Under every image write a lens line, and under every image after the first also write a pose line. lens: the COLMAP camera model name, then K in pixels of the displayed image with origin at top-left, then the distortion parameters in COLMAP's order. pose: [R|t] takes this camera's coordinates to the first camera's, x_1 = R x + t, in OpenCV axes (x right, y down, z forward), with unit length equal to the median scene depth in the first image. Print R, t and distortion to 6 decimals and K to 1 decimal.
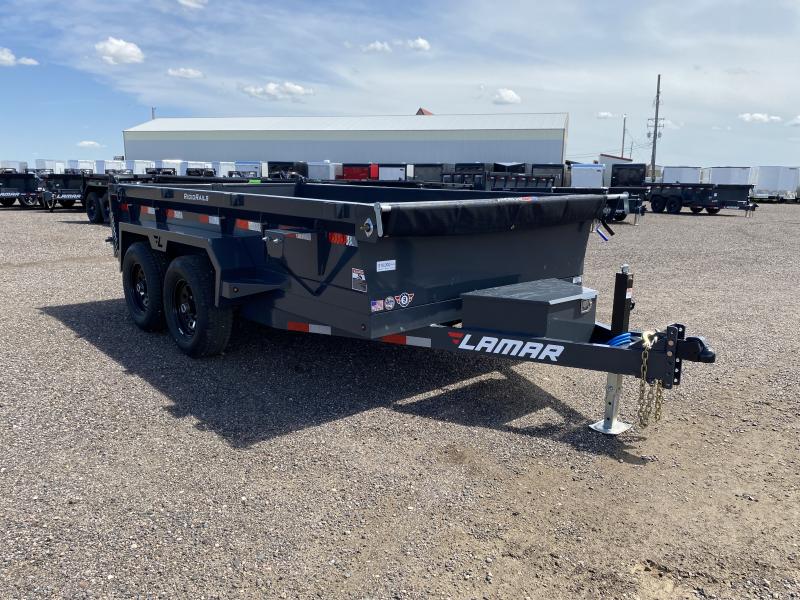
lens RADIAL K [[613.2, 0, 400.0], [0, 613.2, 300.0], [0, 0, 1]] dist [0.022174, -0.013425]
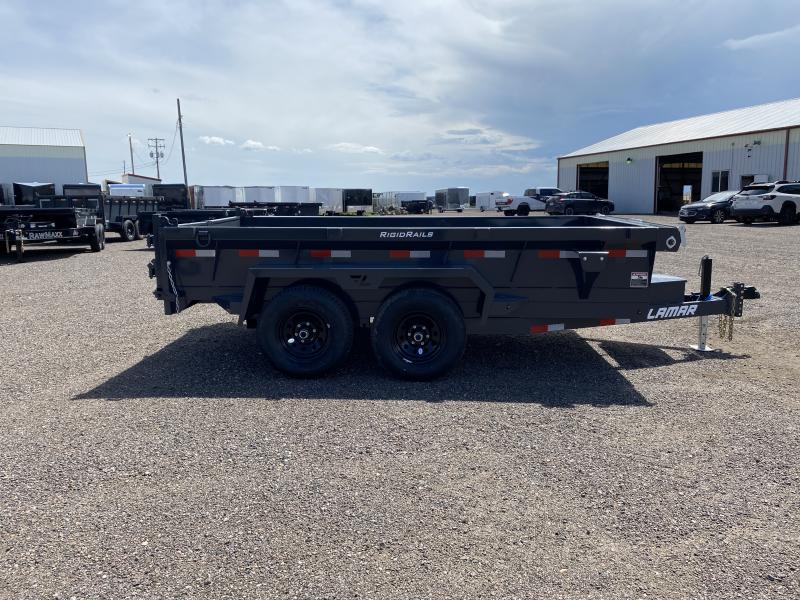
lens RADIAL K [[613.2, 0, 400.0], [0, 613.2, 300.0], [0, 0, 1]] dist [0.022174, -0.013425]
pose [[0.707992, -0.138017, 0.692603, -1.403798], [0.157978, 0.986817, 0.035158, -0.119761], [-0.688325, 0.084525, 0.720462, 0.316829]]
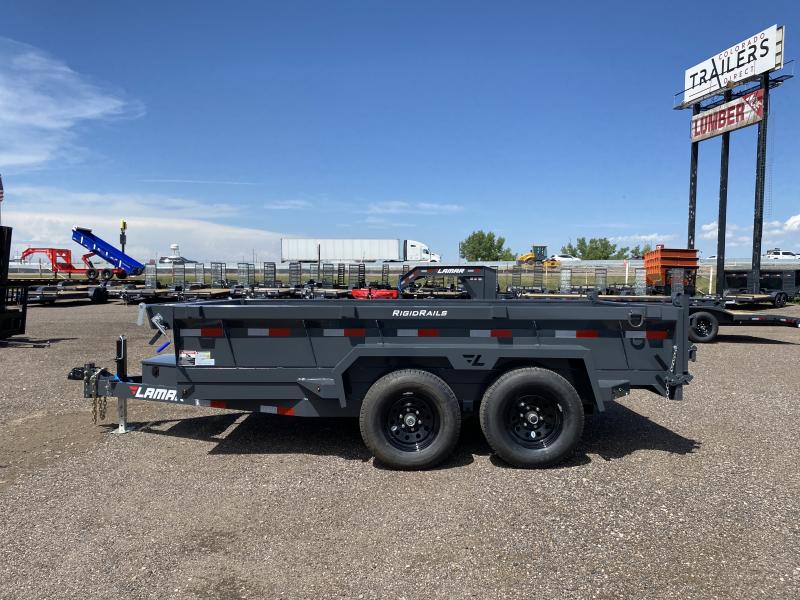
lens RADIAL K [[618.8, 0, 399.1], [0, 618.8, 295.9], [0, 0, 1]] dist [0.009363, -0.010135]
pose [[-0.667163, -0.001425, -0.744910, 1.078274], [-0.165420, 0.975313, 0.146289, -0.518090], [0.726312, 0.220821, -0.650929, 2.518678]]
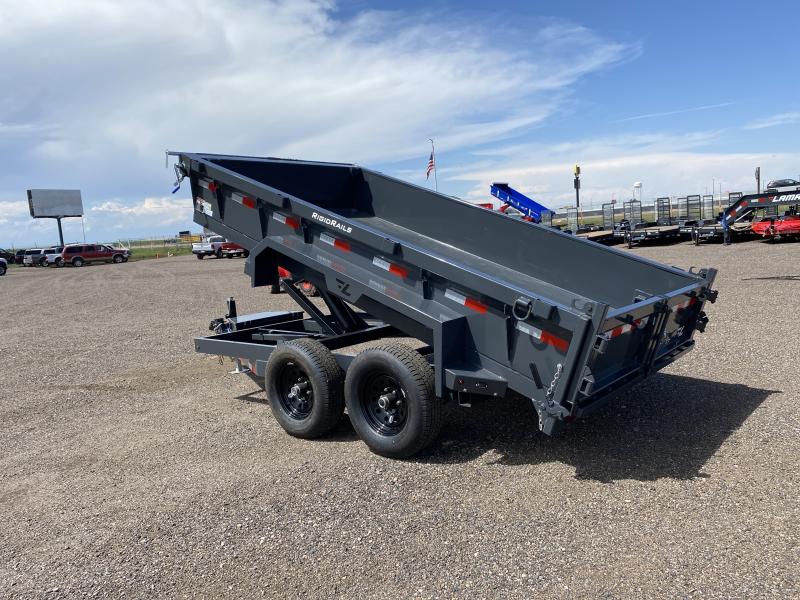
lens RADIAL K [[613.2, 0, 400.0], [0, 613.2, 300.0], [0, 0, 1]] dist [0.022174, -0.013425]
pose [[-0.991118, 0.063666, -0.116754, 0.014051], [0.025839, 0.953415, 0.300554, -0.651336], [0.130450, 0.294868, -0.946592, 2.970263]]
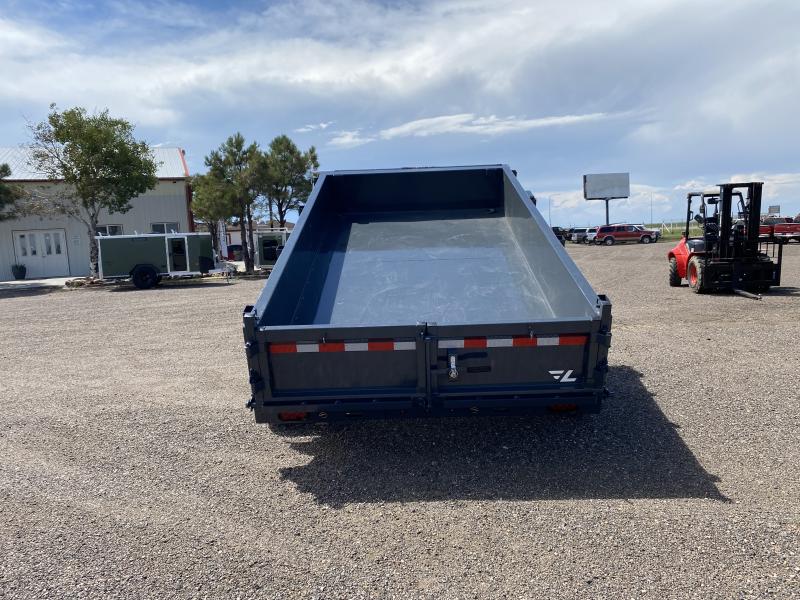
lens RADIAL K [[618.8, 0, 399.1], [0, 618.8, 295.9], [0, 0, 1]] dist [0.009363, -0.010135]
pose [[-0.729633, -0.044792, 0.682370, -1.295601], [0.163707, 0.957397, 0.237891, -0.605080], [-0.663954, 0.285282, -0.691216, 2.696234]]
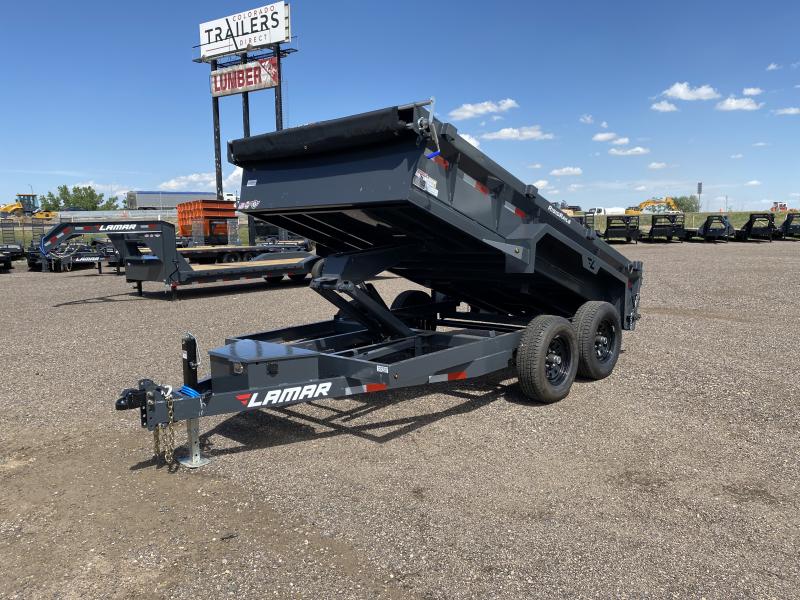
lens RADIAL K [[620.2, 0, 400.3], [0, 620.2, 293.9], [0, 0, 1]] dist [0.002179, -0.000211]
pose [[0.089813, 0.092952, -0.991612, 1.552893], [-0.170705, 0.982338, 0.076622, -0.284927], [0.981220, 0.162392, 0.104094, 1.189946]]
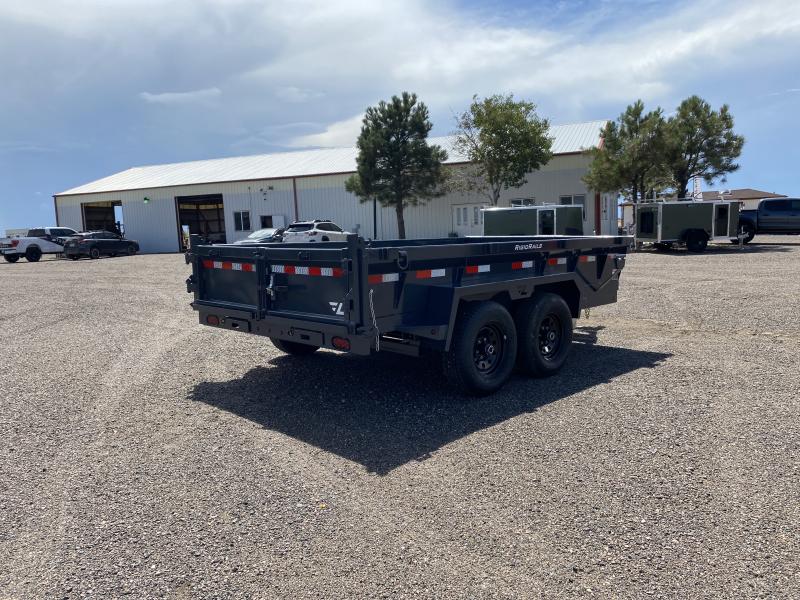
lens RADIAL K [[613.2, 0, 400.0], [0, 613.2, 300.0], [0, 0, 1]] dist [0.022174, -0.013425]
pose [[-0.058161, -0.127152, 0.990177, -1.940259], [0.219327, 0.965995, 0.136930, -0.366024], [-0.973916, 0.225136, -0.028295, 1.667730]]
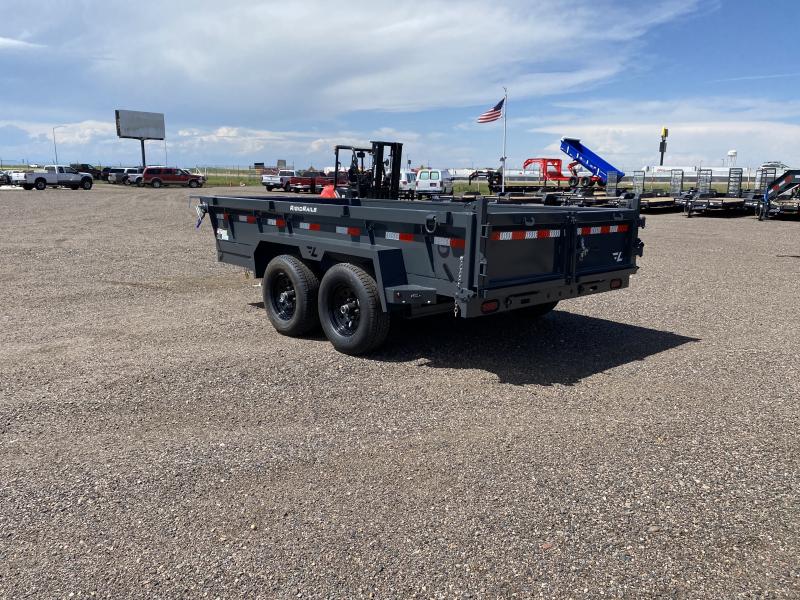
lens RADIAL K [[613.2, 0, 400.0], [0, 613.2, 300.0], [0, 0, 1]] dist [0.022174, -0.013425]
pose [[-0.999392, -0.032581, -0.012391, -0.188675], [-0.034845, 0.924311, 0.380046, -0.682228], [-0.000930, 0.380247, -0.924885, 3.229122]]
